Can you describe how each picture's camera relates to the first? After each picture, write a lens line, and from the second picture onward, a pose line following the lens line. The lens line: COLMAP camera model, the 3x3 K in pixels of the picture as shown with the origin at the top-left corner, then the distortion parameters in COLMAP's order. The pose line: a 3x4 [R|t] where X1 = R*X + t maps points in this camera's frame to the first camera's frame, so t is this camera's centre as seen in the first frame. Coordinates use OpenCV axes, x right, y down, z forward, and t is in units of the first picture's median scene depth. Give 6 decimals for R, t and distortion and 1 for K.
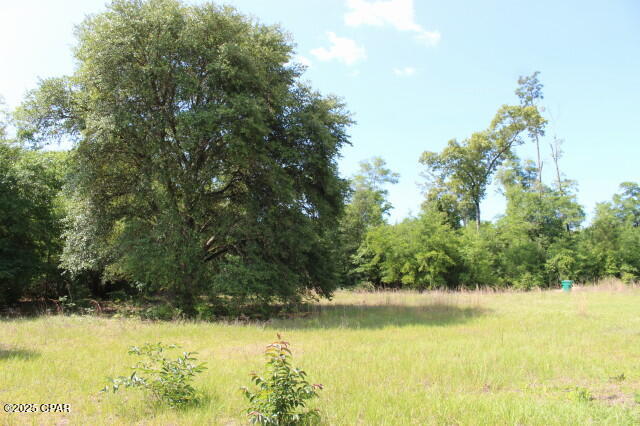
lens RADIAL K [[528.2, 0, 320.0], [0, 528.2, 213.0], [0, 0, 1]] dist [-0.167587, 0.148762]
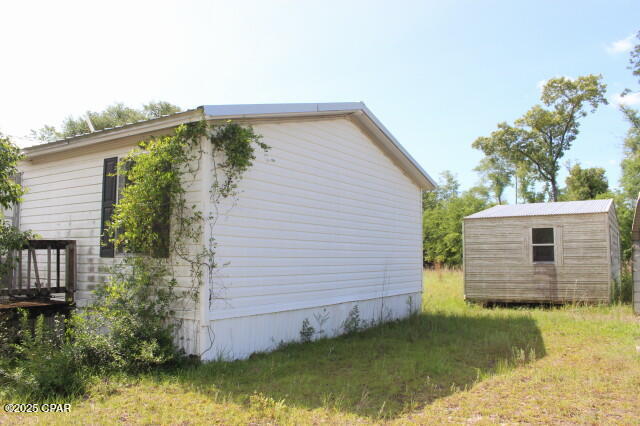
lens RADIAL K [[528.2, 0, 320.0], [0, 528.2, 213.0], [0, 0, 1]] dist [-0.167587, 0.148762]
pose [[0.837942, -0.041216, -0.544200, 0.434760], [0.062692, 0.997813, 0.020960, -0.005658], [0.542146, -0.051680, 0.838694, -0.054336]]
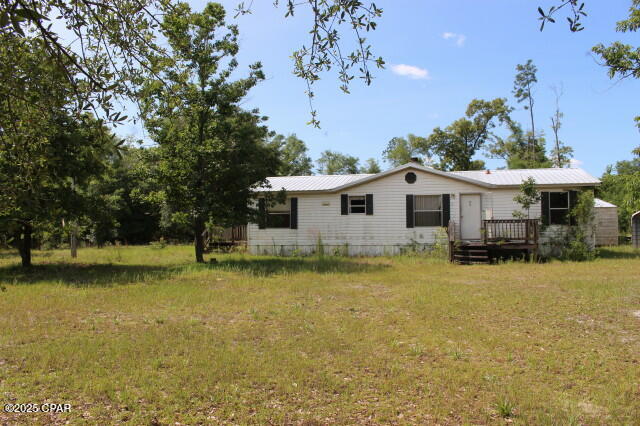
lens RADIAL K [[528.2, 0, 320.0], [0, 528.2, 213.0], [0, 0, 1]] dist [-0.167587, 0.148762]
pose [[0.967322, -0.015428, -0.253081, 0.261321], [0.038312, 0.995581, 0.085742, -0.041490], [0.250640, -0.092636, 0.963638, -0.362414]]
